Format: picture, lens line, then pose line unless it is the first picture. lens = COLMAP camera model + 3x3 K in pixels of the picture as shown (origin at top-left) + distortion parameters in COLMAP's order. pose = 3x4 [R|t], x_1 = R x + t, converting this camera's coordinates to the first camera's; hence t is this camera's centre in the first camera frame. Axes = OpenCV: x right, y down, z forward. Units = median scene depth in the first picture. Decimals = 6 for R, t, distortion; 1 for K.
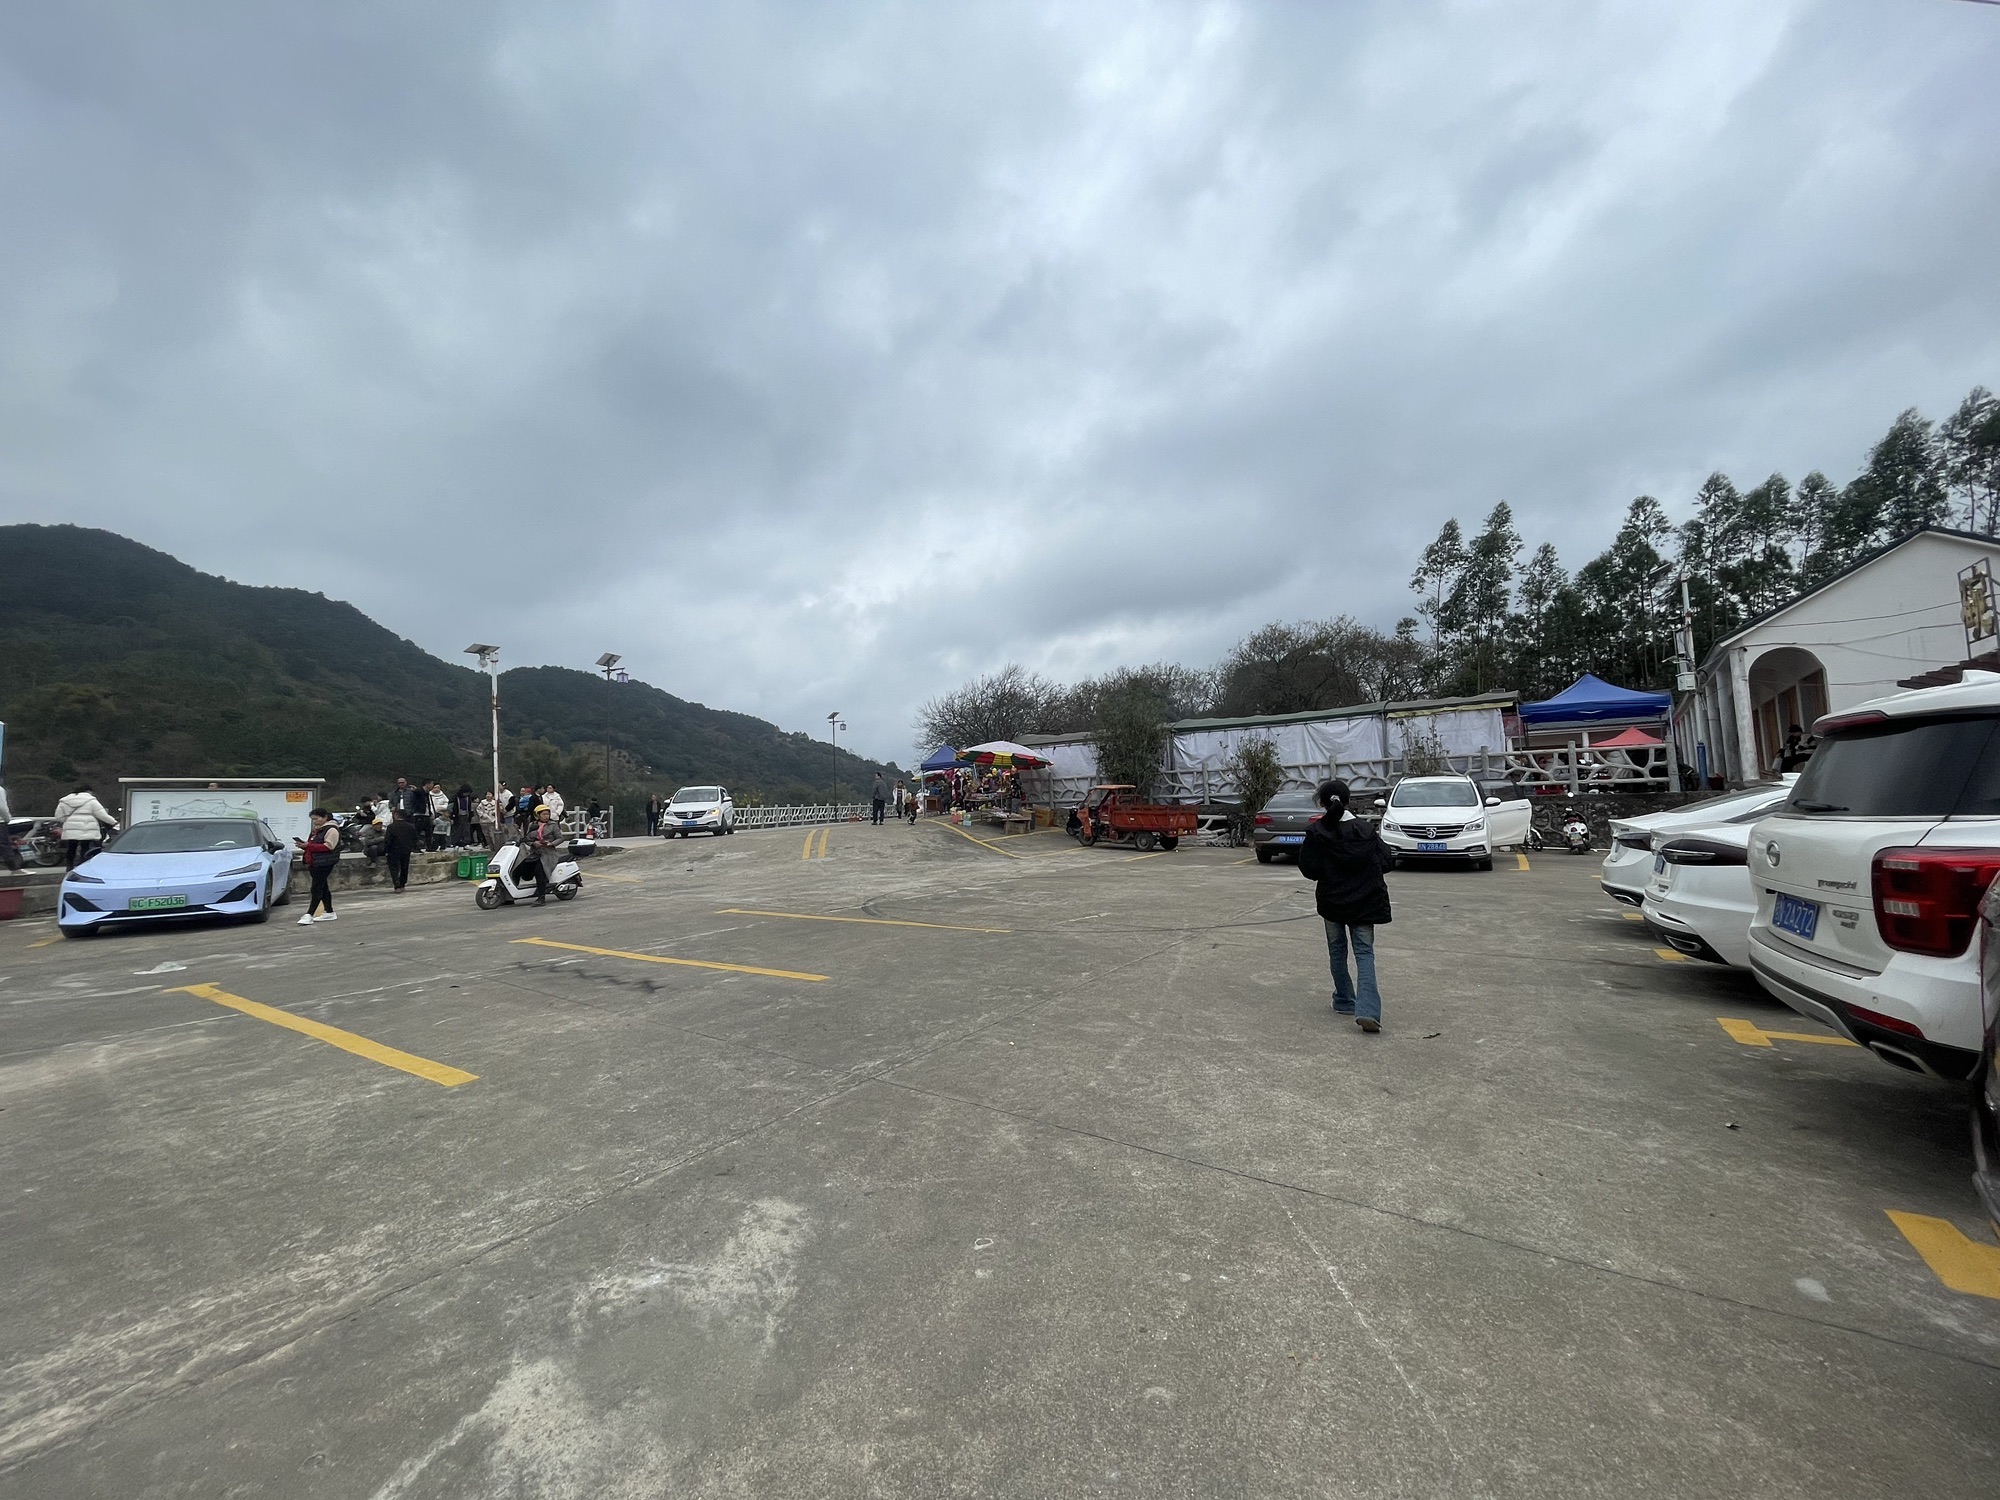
lens RADIAL K [[793.6, 0, 1000.0], [0, 793.6, 750.0], [0, 0, 1]] dist [0.001229, -0.003622]
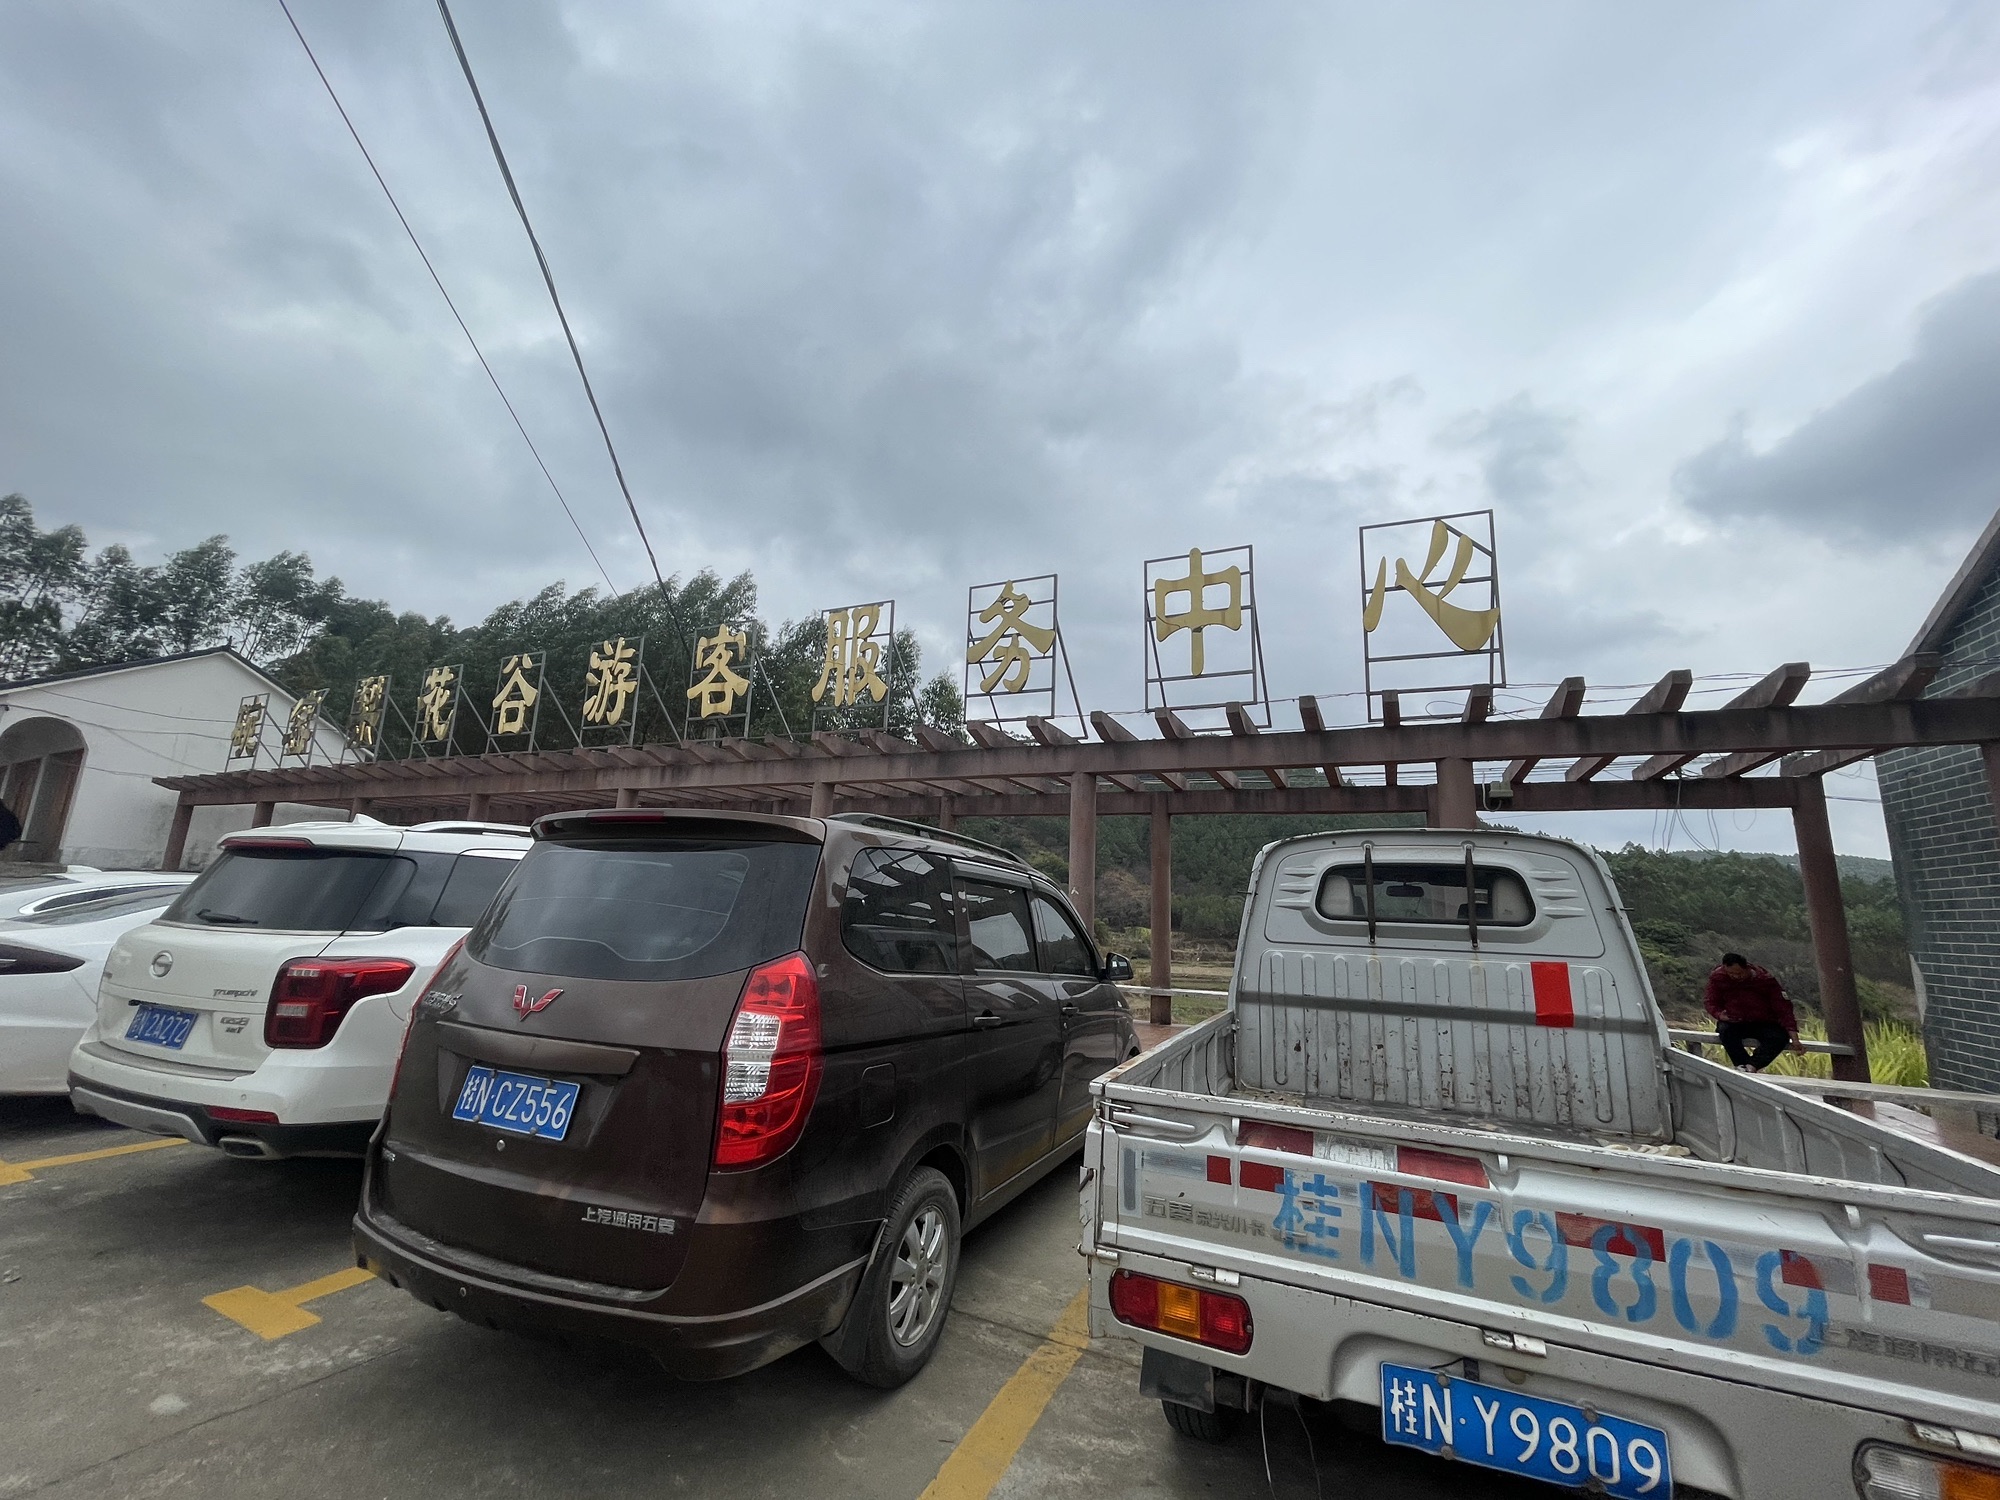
lens RADIAL K [[793.6, 0, 1000.0], [0, 793.6, 750.0], [0, 0, 1]] dist [0.001229, -0.003622]
pose [[-0.145141, 0.216022, 0.965541, -0.187954], [-0.111986, 0.966016, -0.232962, -0.015200], [-0.983053, -0.141940, -0.116017, 0.107260]]
